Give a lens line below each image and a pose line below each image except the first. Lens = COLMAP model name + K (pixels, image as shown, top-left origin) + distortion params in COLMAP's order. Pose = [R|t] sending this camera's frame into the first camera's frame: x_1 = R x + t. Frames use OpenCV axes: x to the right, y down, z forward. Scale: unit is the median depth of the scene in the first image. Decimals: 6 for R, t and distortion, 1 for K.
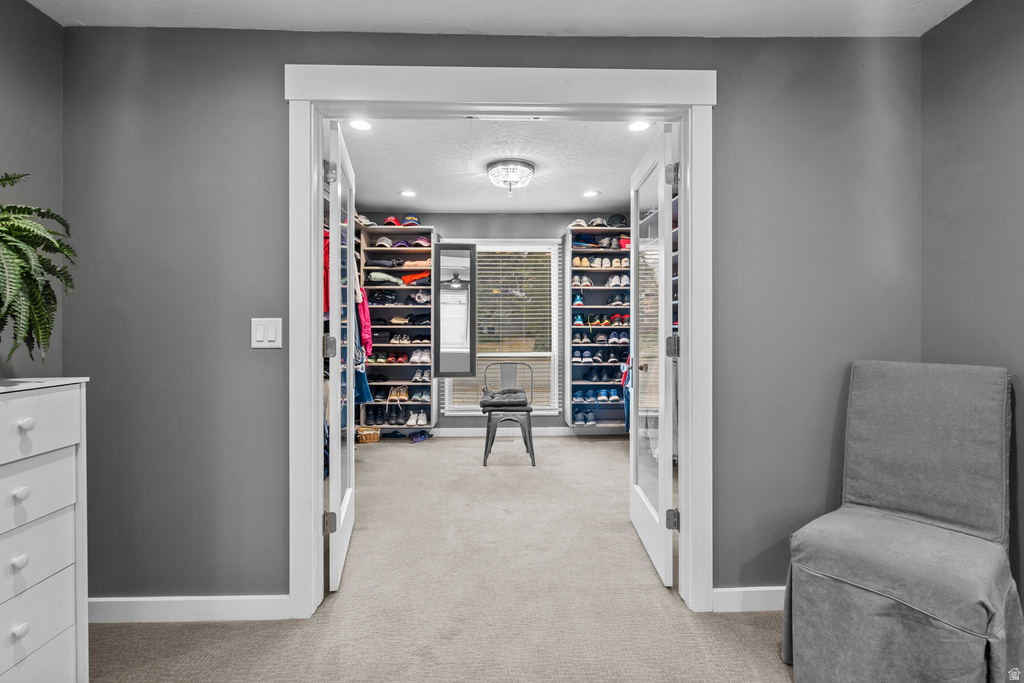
lens RADIAL K [[472.9, 0, 510.1], [0, 472.9, 324.9], [0, 0, 1]] dist [-0.001828, -0.000378]
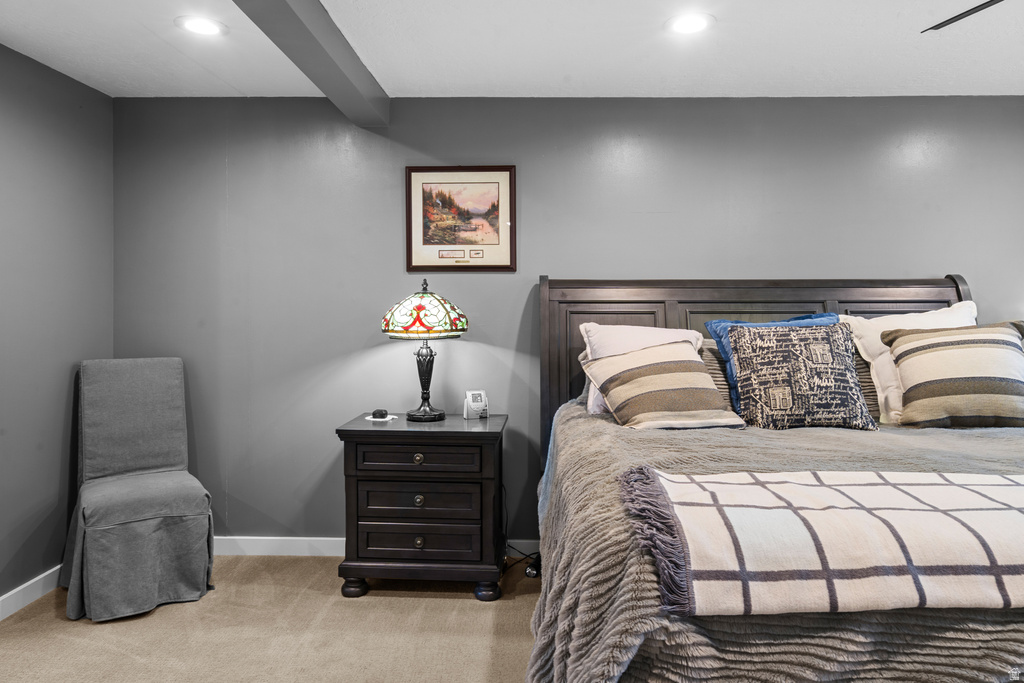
lens RADIAL K [[668.7, 0, 509.6], [0, 668.7, 350.2], [0, 0, 1]] dist [0.001280, 0.000391]
pose [[0.066992, -0.058963, 0.996010, -1.029601], [-0.004437, 0.998225, 0.059393, -0.065024], [-0.997744, -0.008398, 0.066611, -0.202582]]
